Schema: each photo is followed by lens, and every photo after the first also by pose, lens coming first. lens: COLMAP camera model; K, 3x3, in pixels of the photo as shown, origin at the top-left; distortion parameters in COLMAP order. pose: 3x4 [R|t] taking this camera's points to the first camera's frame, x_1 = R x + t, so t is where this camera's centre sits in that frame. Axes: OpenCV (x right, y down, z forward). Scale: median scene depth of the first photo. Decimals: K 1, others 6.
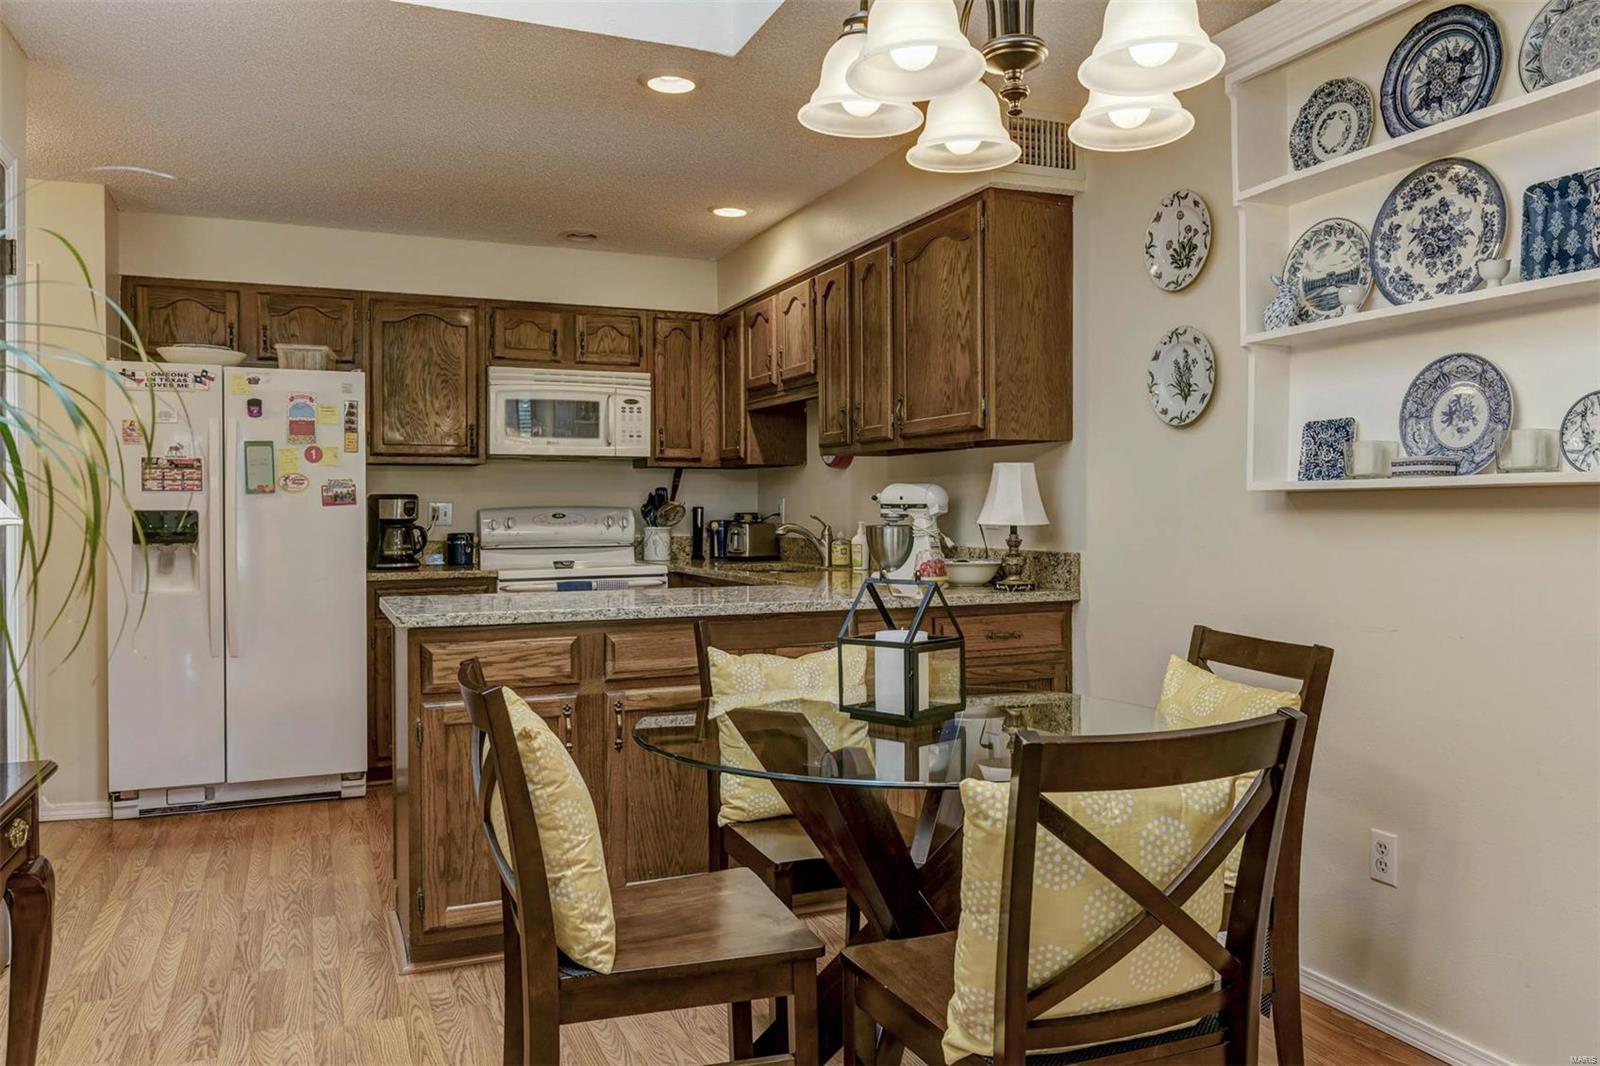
lens RADIAL K [[1134.8, 0, 775.7], [0, 1134.8, 523.9], [0, 0, 1]] dist [0.008101, -0.012232]
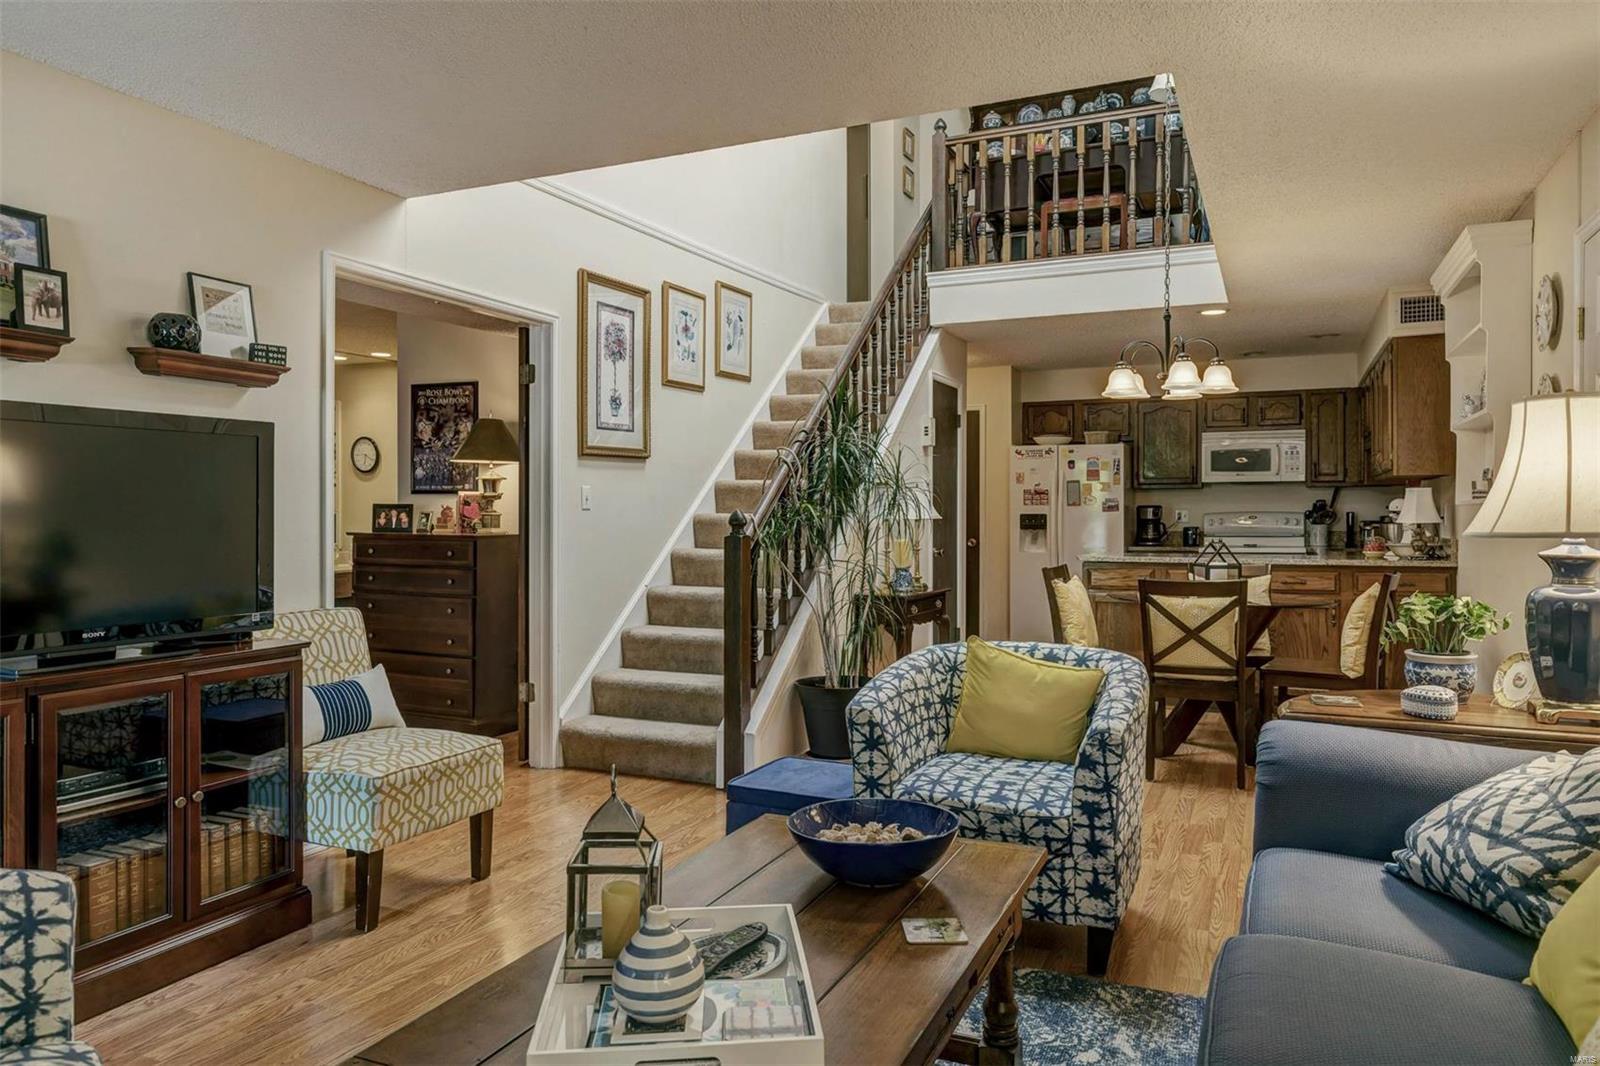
lens RADIAL K [[1057.1, 0, 815.5], [0, 1057.1, 524.1], [0, 0, 1]] dist [0.001318, 0.003709]
pose [[0.683644, 0.009508, -0.729753, 0.592262], [-0.010432, 0.999940, 0.003255, 0.004884], [0.729741, 0.005387, 0.683703, -0.620668]]
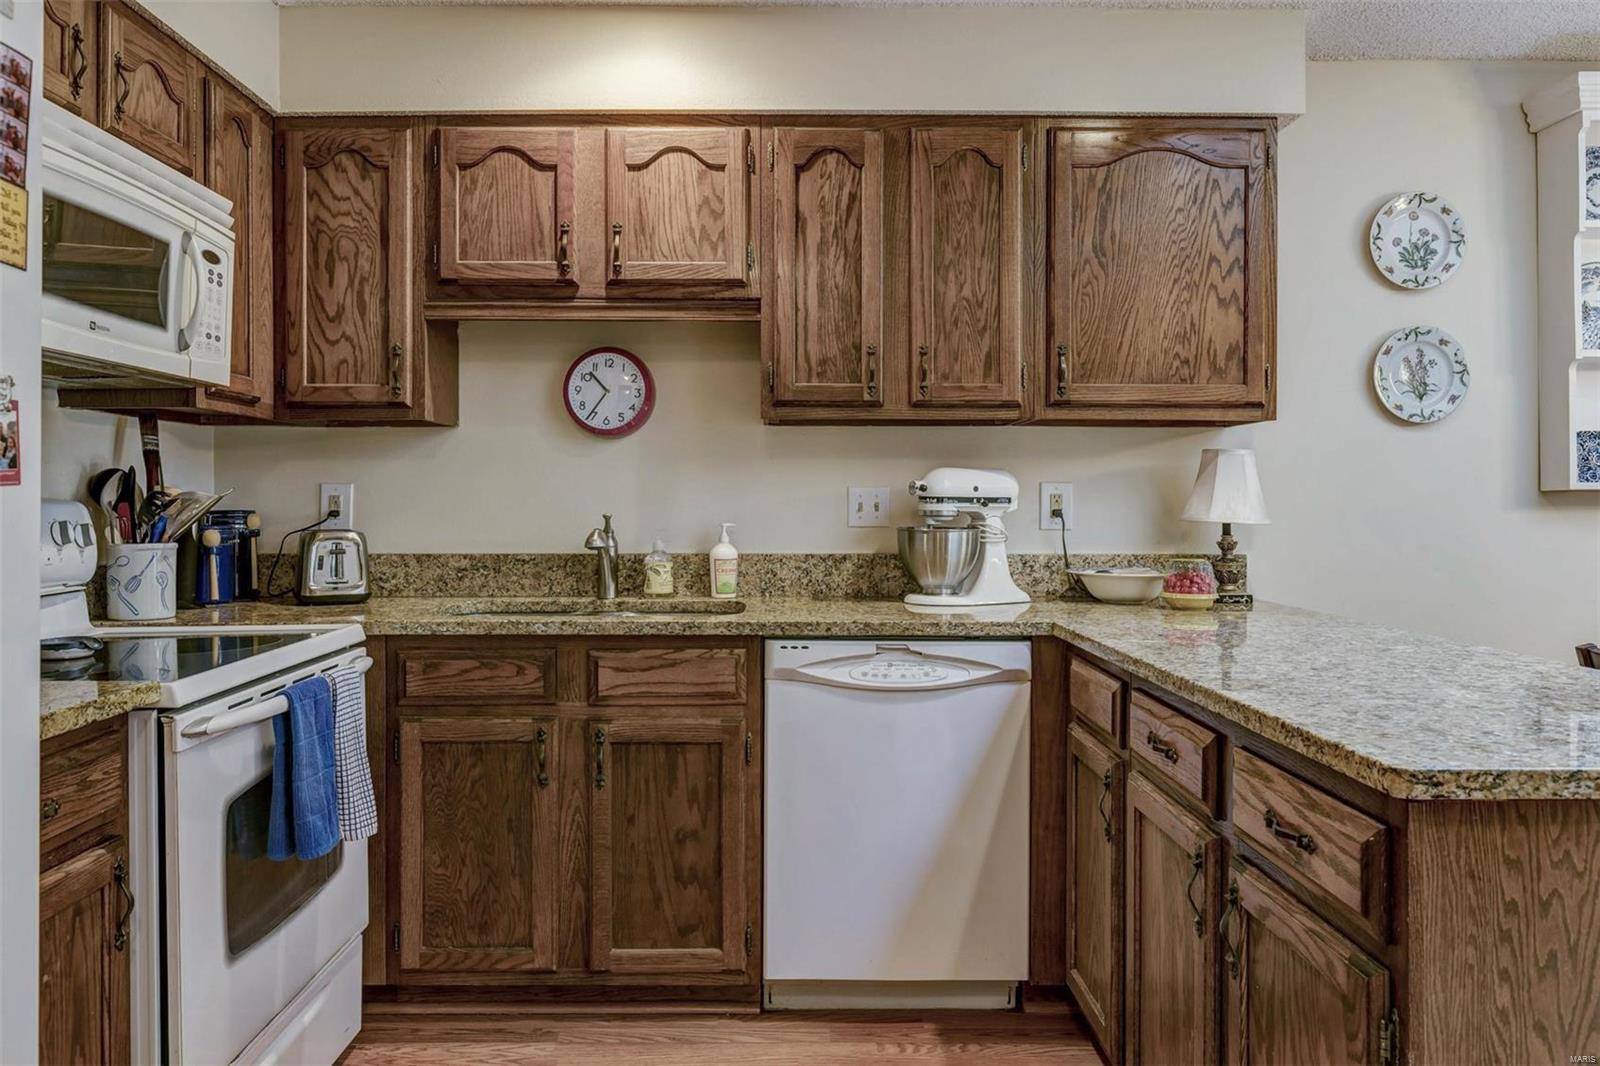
lens RADIAL K [[1134.8, 0, 780.3], [0, 1134.8, 500.0], [0, 0, 1]] dist [0.008101, -0.012232]
pose [[0.386588, 0.004620, 0.922241, -0.512357], [0.010431, 0.999902, -0.009381, -0.009191], [-0.922194, 0.013247, 0.386502, 0.726929]]
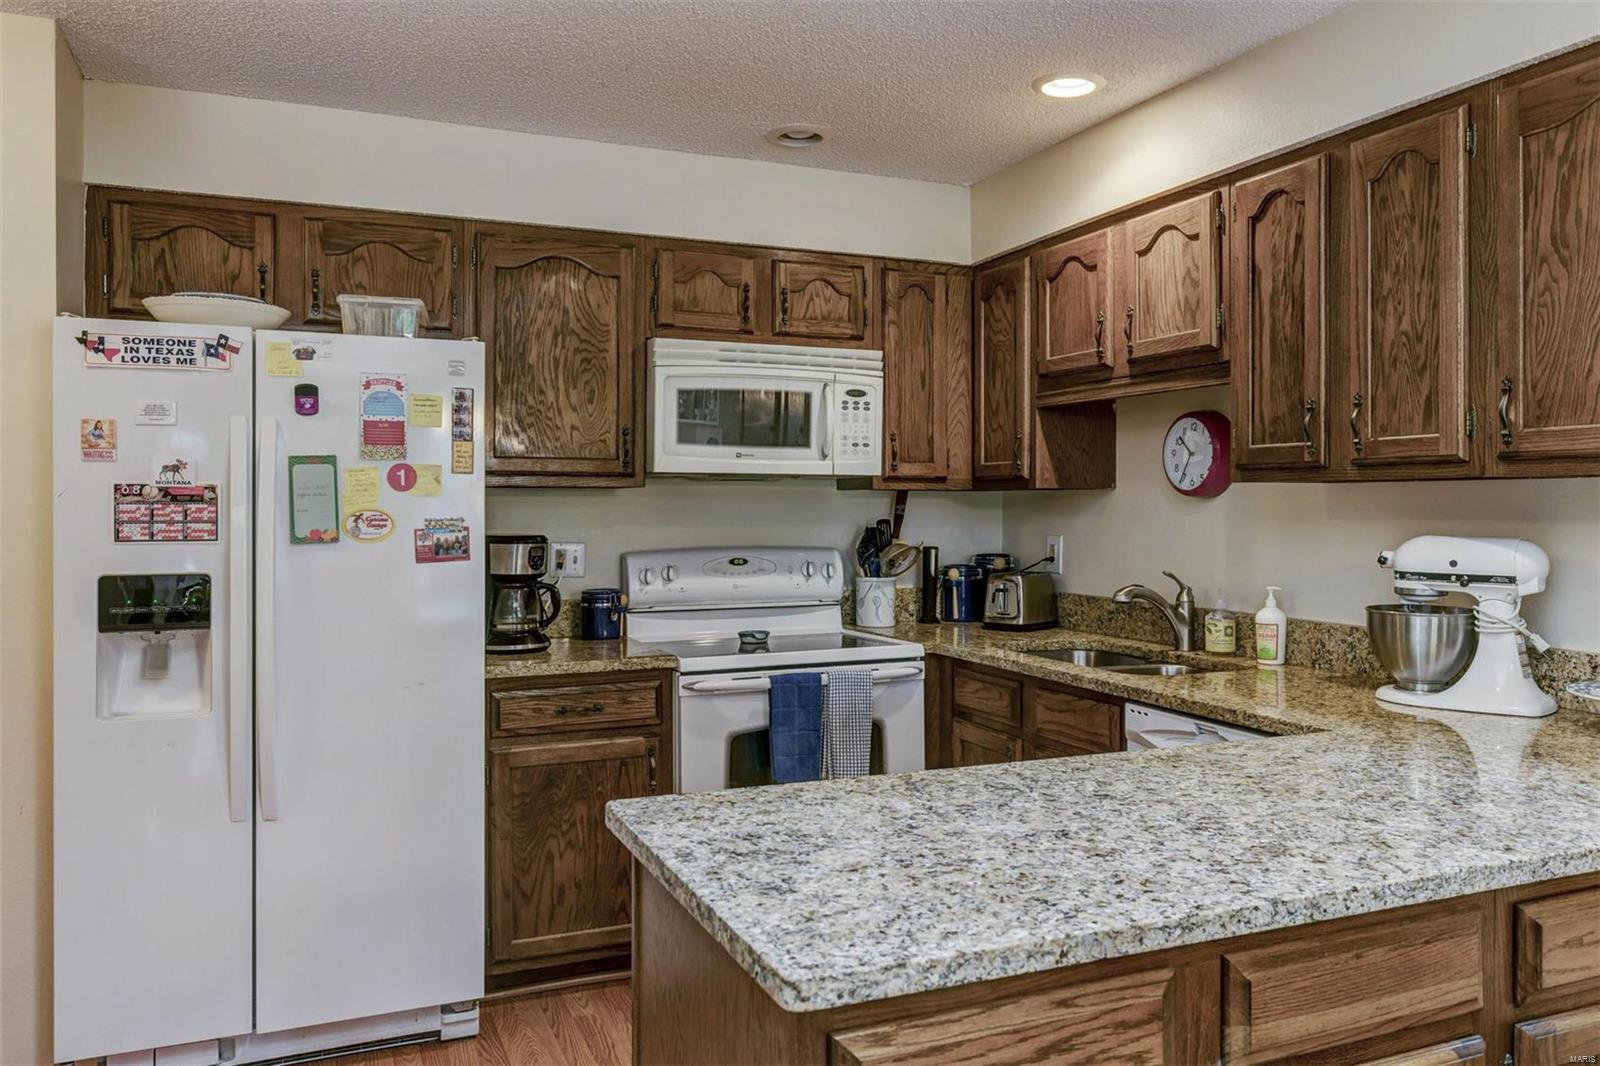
lens RADIAL K [[1172.3, 0, 788.7], [0, 1172.3, 517.3], [0, 0, 1]] dist [0.001770, 0.000326]
pose [[0.999989, 0.004538, -0.000868, -0.190895], [-0.004542, 0.999980, -0.004512, -0.036323], [0.000847, 0.004515, 0.999989, 0.359489]]
